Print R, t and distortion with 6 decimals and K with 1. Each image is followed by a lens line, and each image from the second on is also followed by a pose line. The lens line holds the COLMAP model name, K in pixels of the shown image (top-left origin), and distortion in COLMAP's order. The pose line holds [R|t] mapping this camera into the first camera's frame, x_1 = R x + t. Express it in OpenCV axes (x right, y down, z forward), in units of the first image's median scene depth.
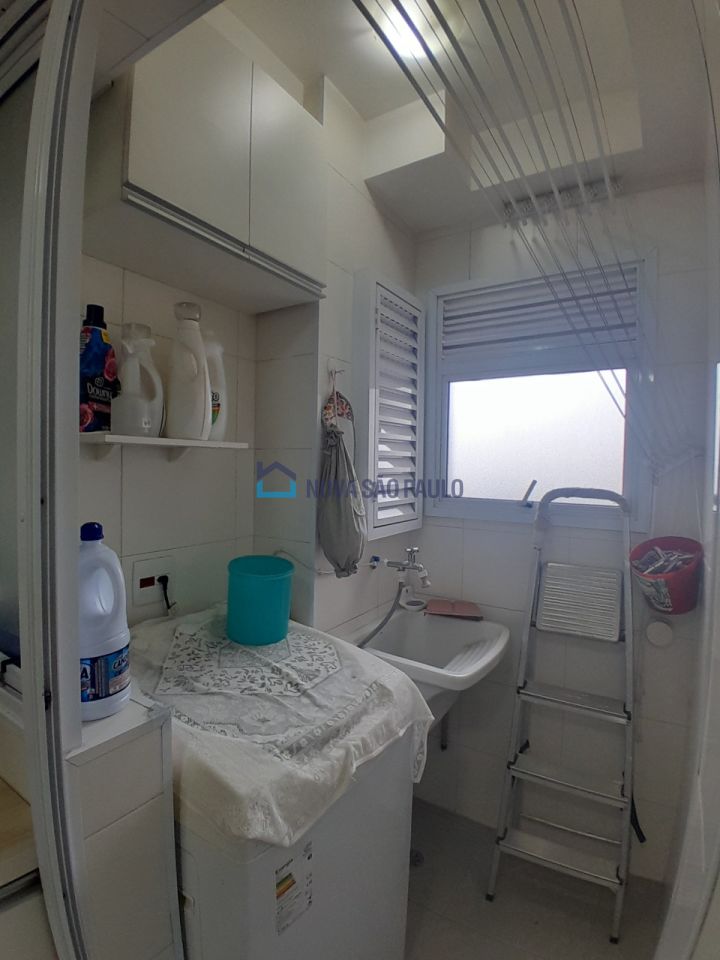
lens RADIAL K [[476.4, 0, 353.8], [0, 476.4, 476.7], [0, 0, 1]] dist [-0.010143, -0.036793]
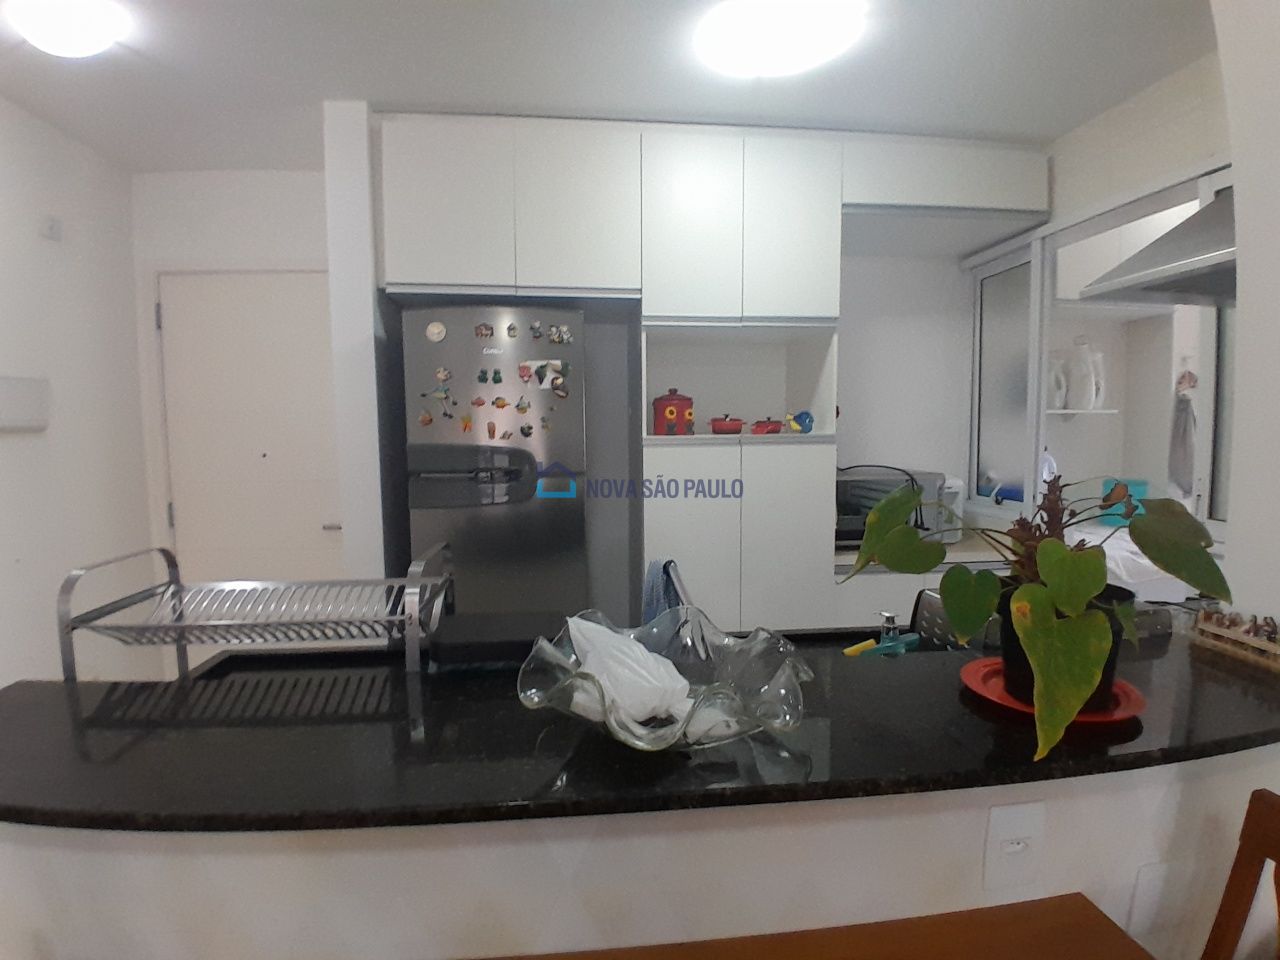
lens RADIAL K [[635.1, 0, 627.6], [0, 635.1, 485.4], [0, 0, 1]] dist [-0.010143, -0.036793]
pose [[0.634637, 0.030311, -0.772216, 0.308003], [0.001568, 0.999178, 0.040508, 0.084287], [0.772809, -0.026919, 0.634068, -1.415023]]
